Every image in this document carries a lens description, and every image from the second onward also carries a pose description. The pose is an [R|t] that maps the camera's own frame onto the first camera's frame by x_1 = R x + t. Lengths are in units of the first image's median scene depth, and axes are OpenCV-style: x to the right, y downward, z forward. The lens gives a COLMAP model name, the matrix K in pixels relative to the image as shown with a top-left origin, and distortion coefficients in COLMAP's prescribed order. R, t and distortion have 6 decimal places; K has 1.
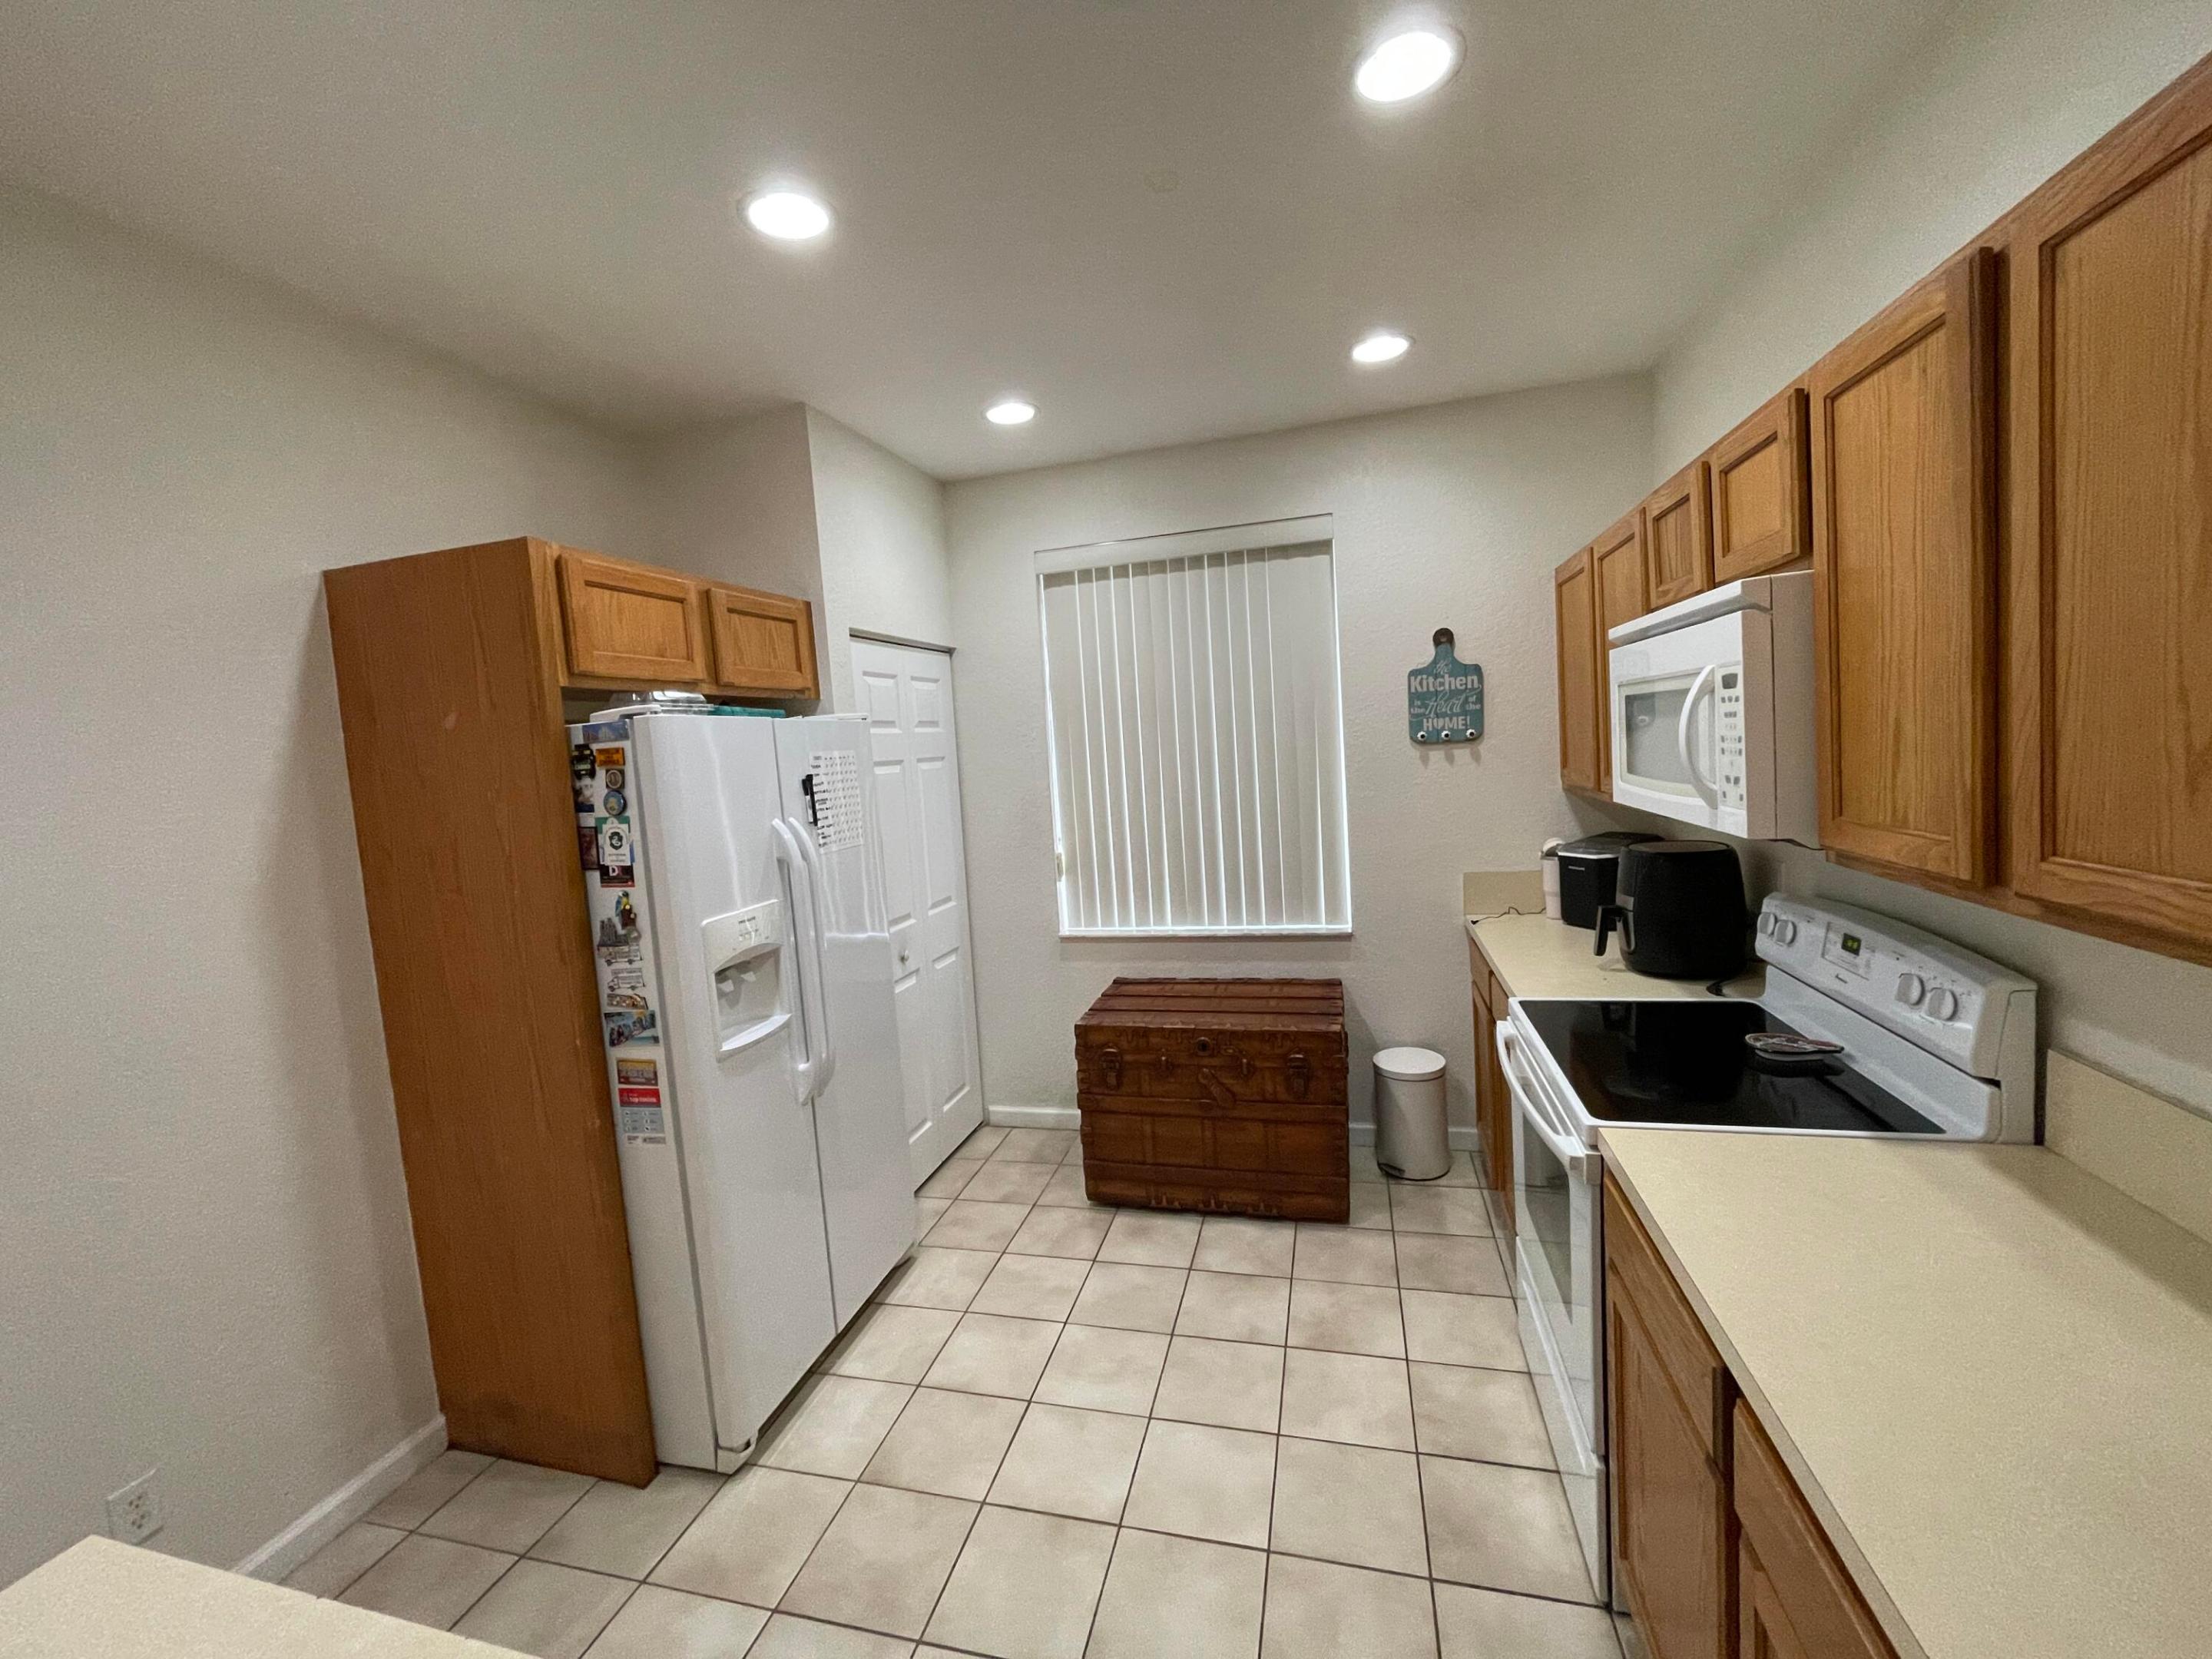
lens RADIAL K [[891.9, 0, 1105.8], [0, 891.9, 820.2], [0, 0, 1]] dist [-0.001788, -0.000808]
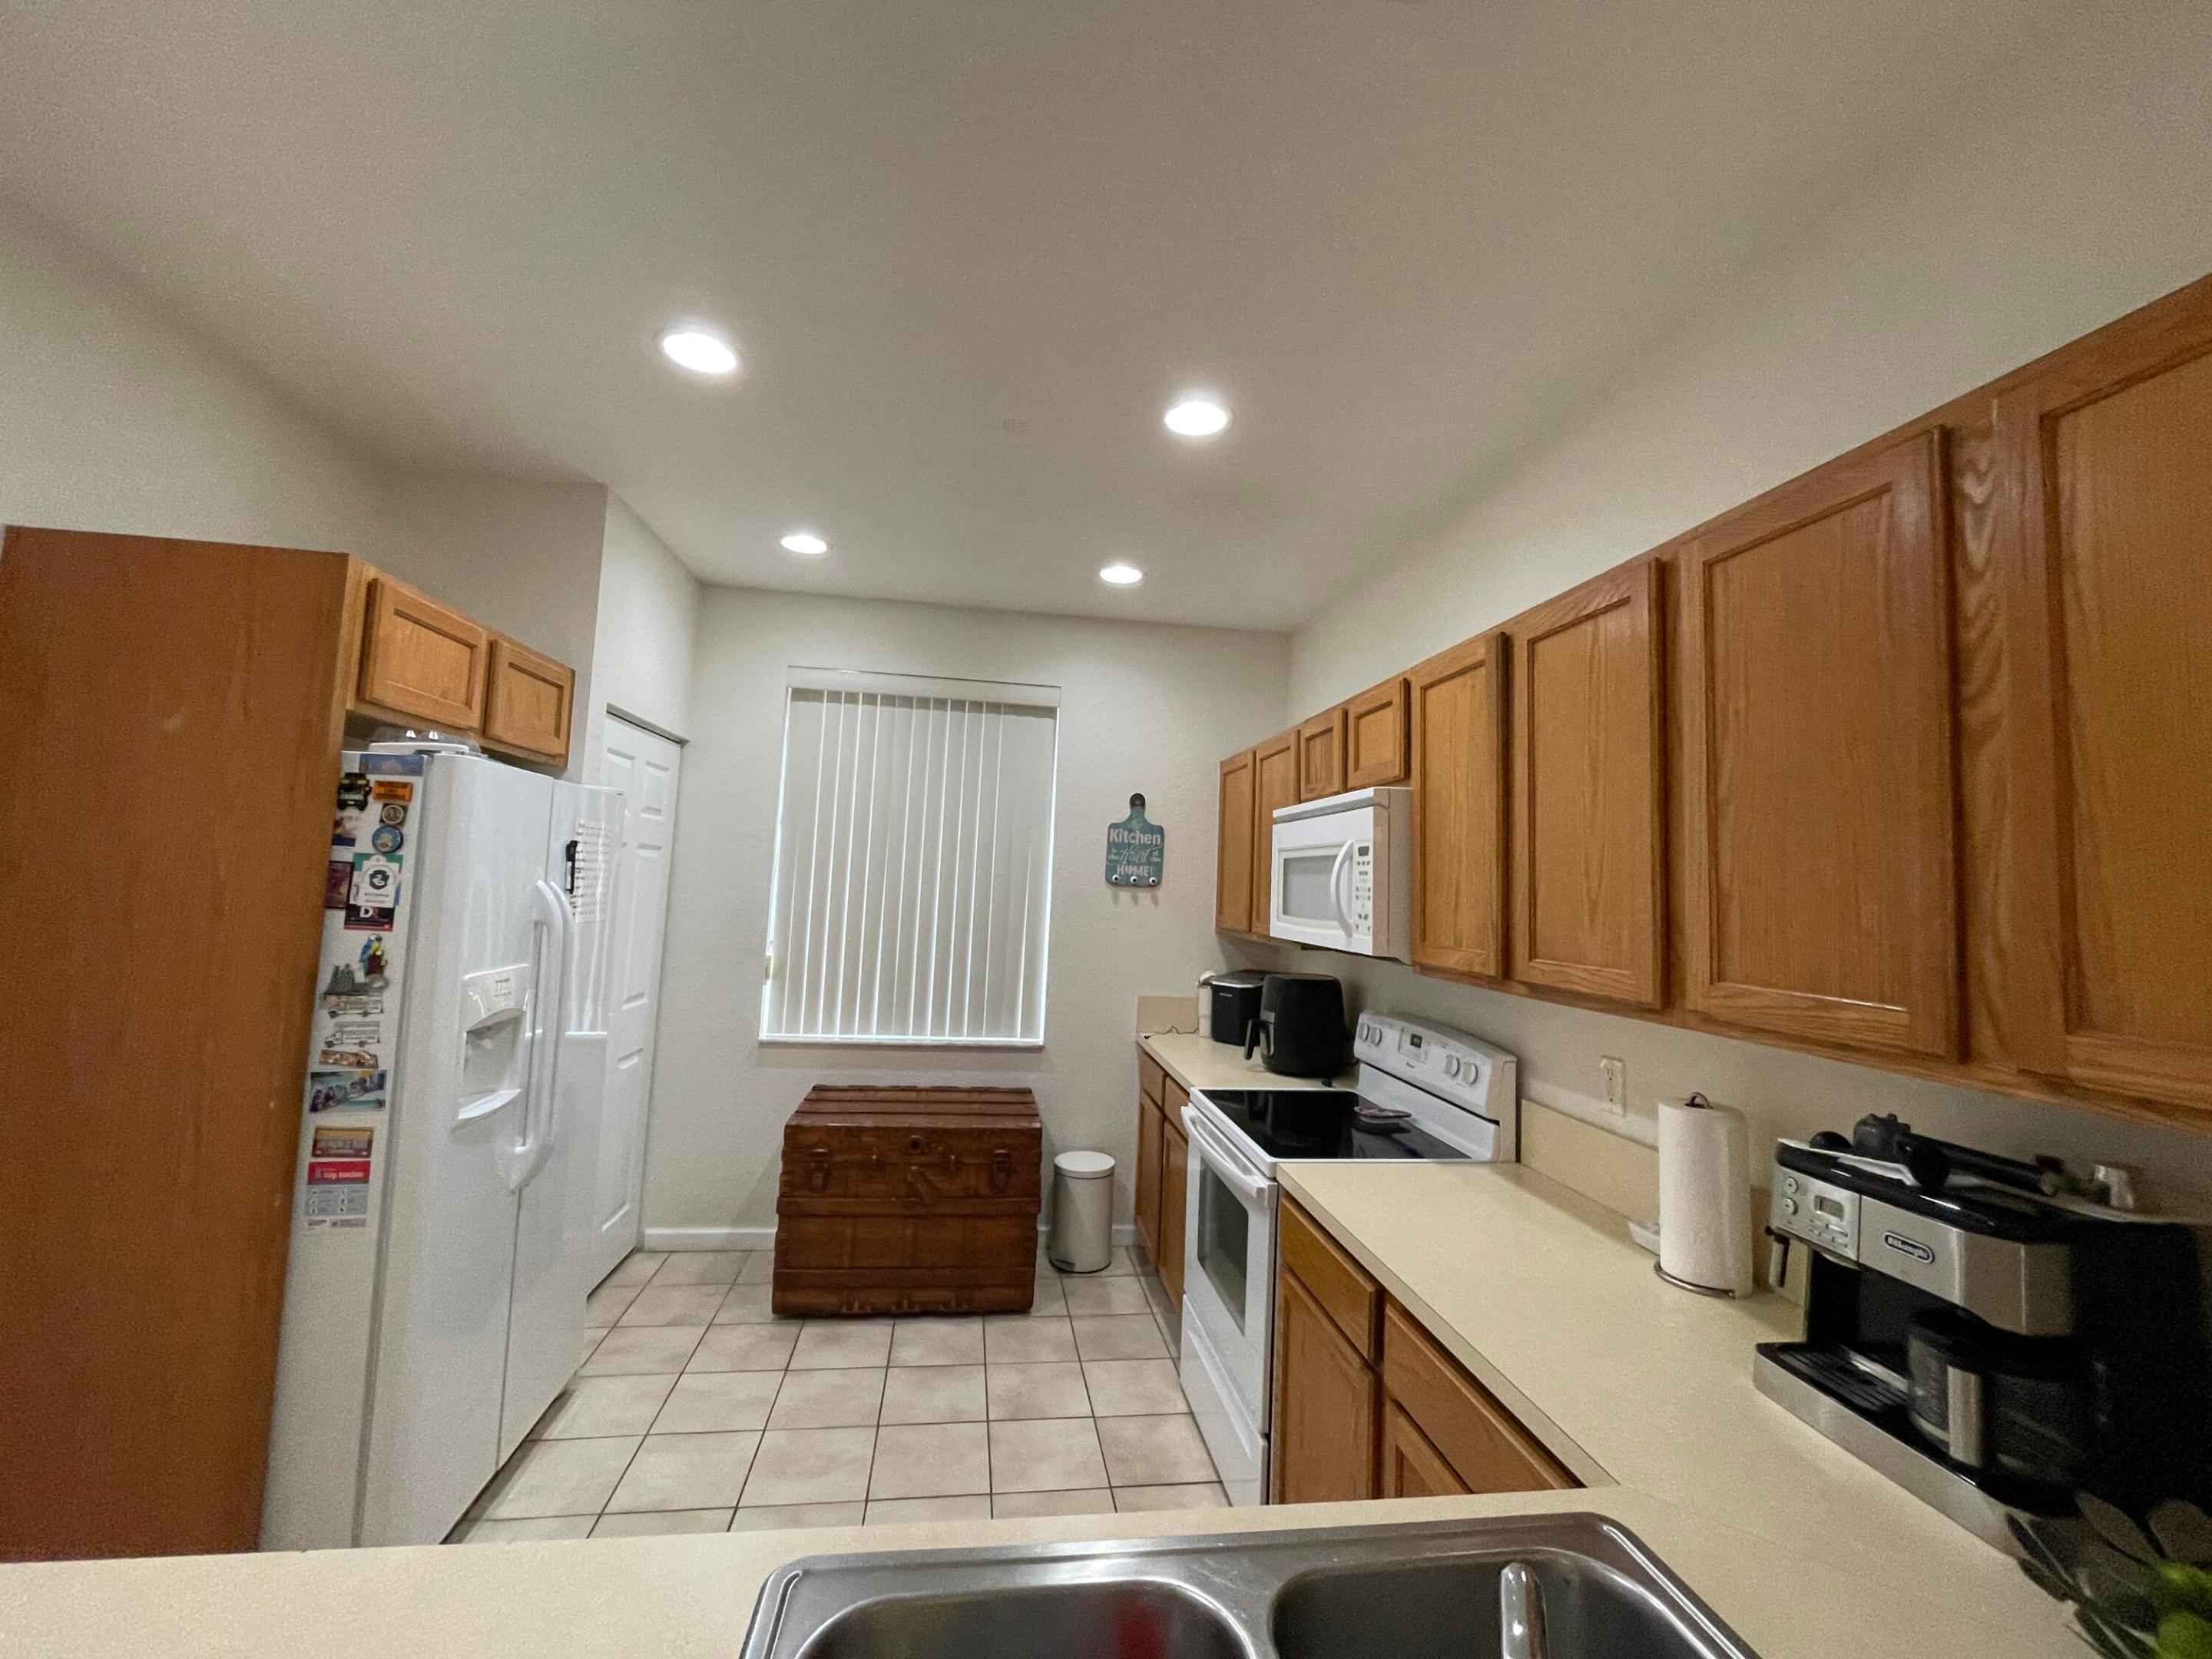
lens RADIAL K [[891.9, 0, 1105.8], [0, 891.9, 820.2], [0, 0, 1]] dist [-0.001788, -0.000808]
pose [[0.910909, 0.137885, 0.388887, -0.180615], [-0.072959, 0.981484, -0.177102, 0.056317], [-0.406106, 0.132951, 0.904103, -0.123466]]
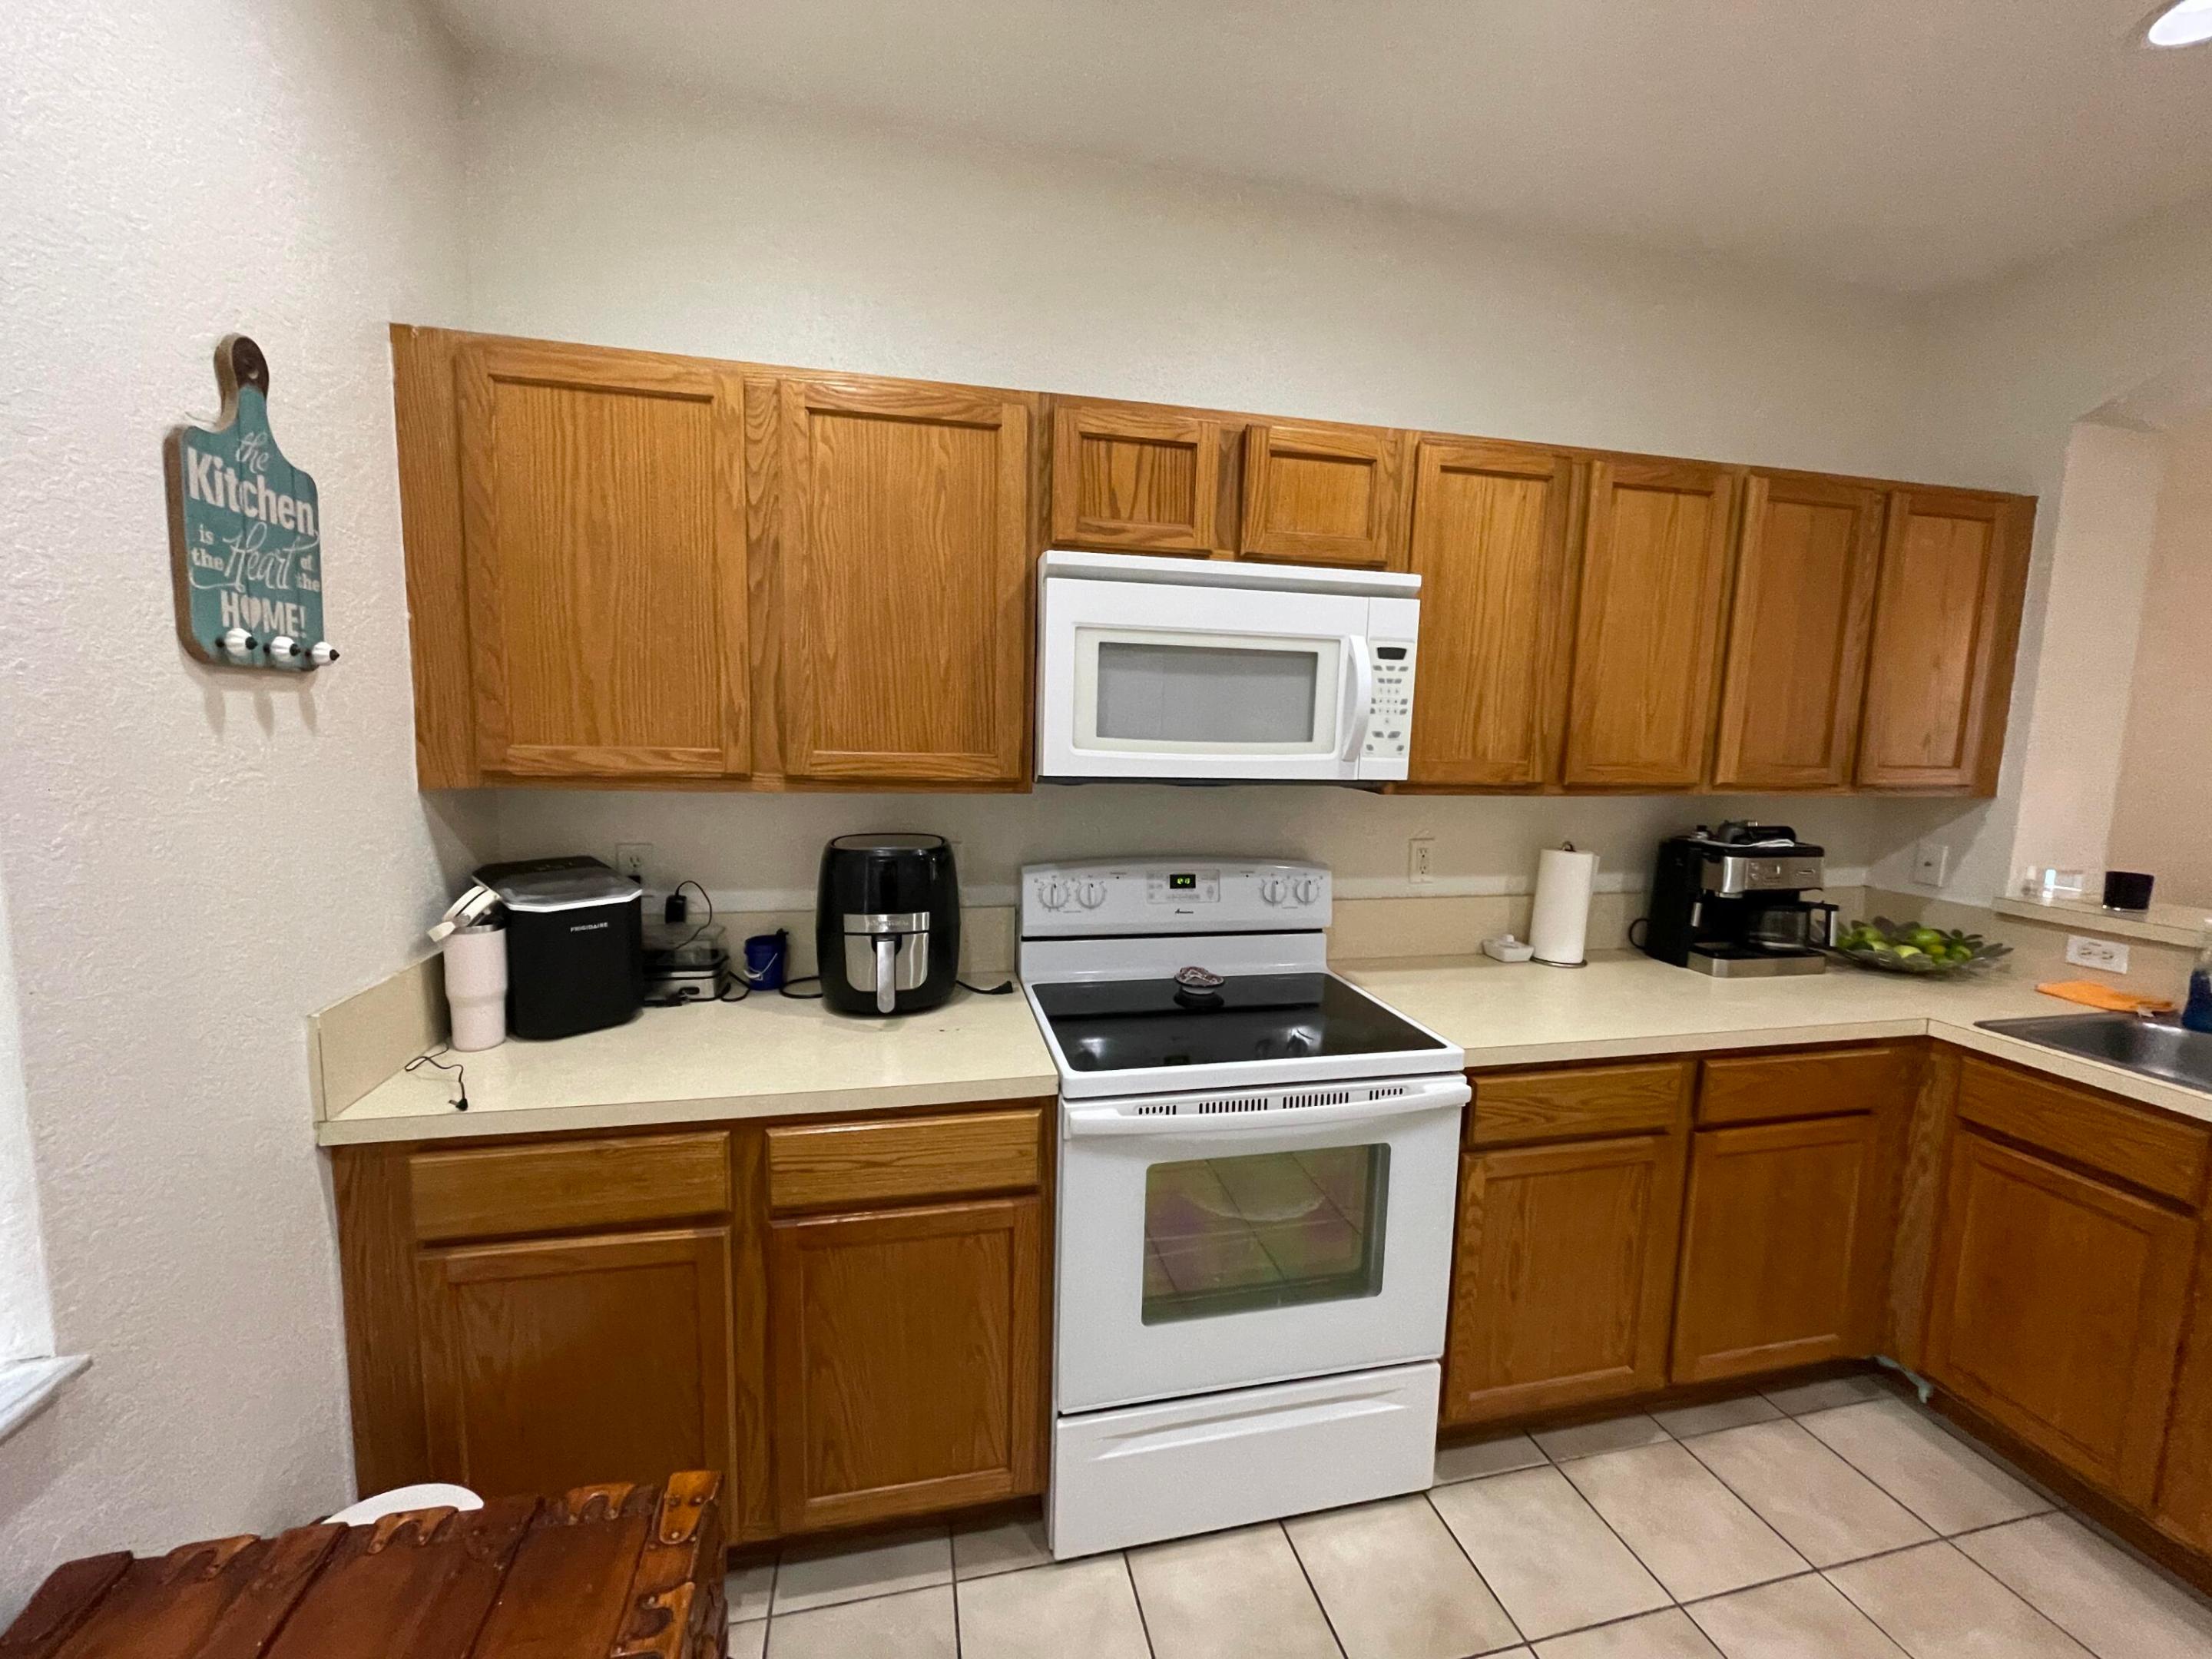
lens RADIAL K [[891.9, 0, 1105.8], [0, 891.9, 820.2], [0, 0, 1]] dist [-0.001788, -0.000808]
pose [[-0.467127, -0.044190, 0.883085, -0.123610], [0.080152, 0.992522, 0.092064, -0.043847], [-0.880550, 0.113786, -0.460092, 1.160098]]
